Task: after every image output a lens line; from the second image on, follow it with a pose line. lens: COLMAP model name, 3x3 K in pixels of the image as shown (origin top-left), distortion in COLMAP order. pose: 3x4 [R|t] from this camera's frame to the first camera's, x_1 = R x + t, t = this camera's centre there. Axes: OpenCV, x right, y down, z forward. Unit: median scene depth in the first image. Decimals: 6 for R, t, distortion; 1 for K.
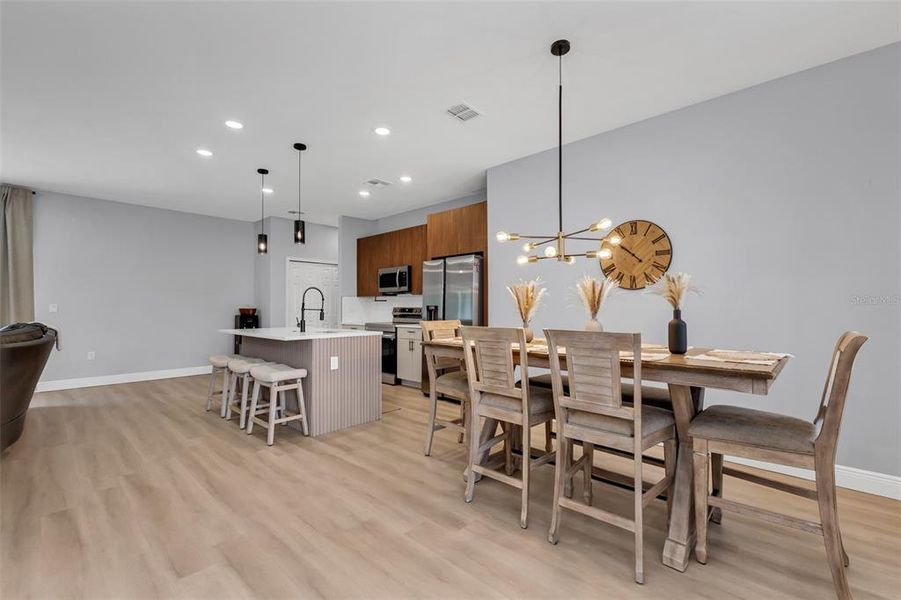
lens RADIAL K [[391.5, 0, 448.6], [0, 391.5, 301.1], [0, 0, 1]] dist [0.007091, -0.001243]
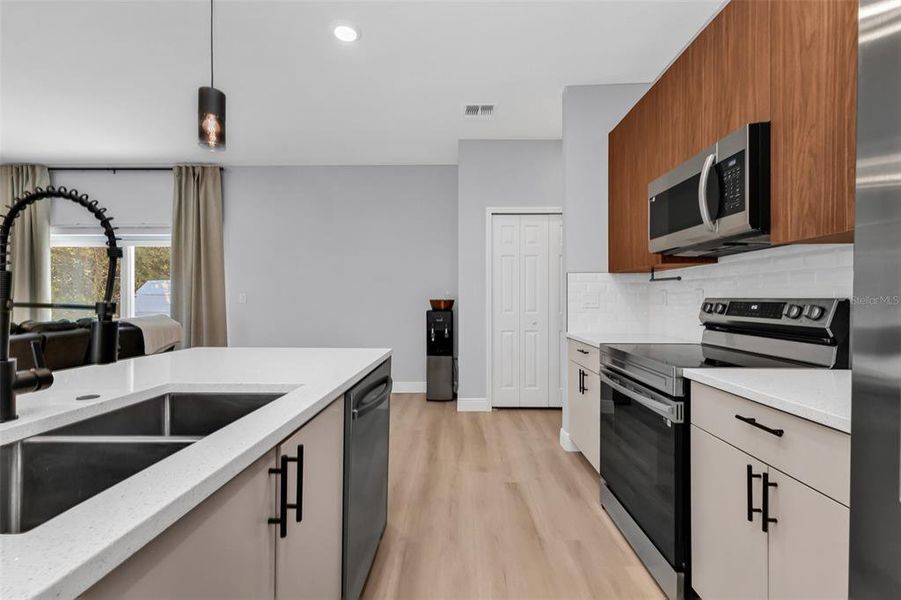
lens RADIAL K [[391.5, 0, 454.2], [0, 391.5, 297.9], [0, 0, 1]] dist [0.007091, -0.001243]
pose [[0.683503, -0.000115, -0.729948, -0.061411], [0.009131, 0.999923, 0.008393, 0.014599], [0.729890, -0.012402, 0.683452, 0.838971]]
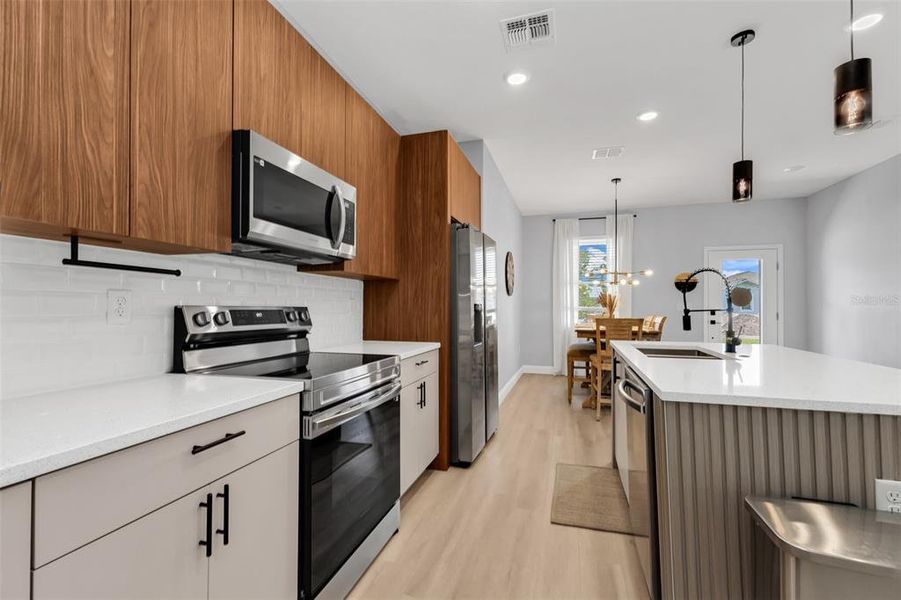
lens RADIAL K [[391.5, 0, 456.3], [0, 391.5, 306.5], [0, 0, 1]] dist [0.007091, -0.001243]
pose [[-0.466427, 0.001308, 0.884559, -0.550075], [-0.015208, 0.999839, -0.009497, 0.021455], [-0.884429, -0.017882, -0.466332, 1.293752]]
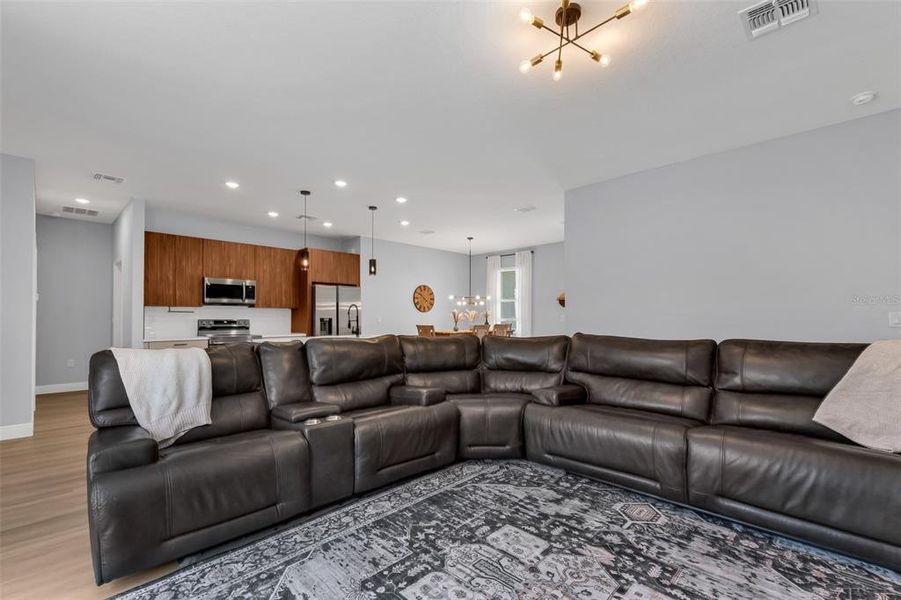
lens RADIAL K [[391.5, 0, 449.9], [0, 391.5, 311.8], [0, 0, 1]] dist [0.007091, -0.001243]
pose [[-0.003448, 0.016871, 0.999852, -1.413620], [-0.015338, 0.999739, -0.016922, 0.006597], [-0.999876, -0.015394, -0.003188, 0.559716]]
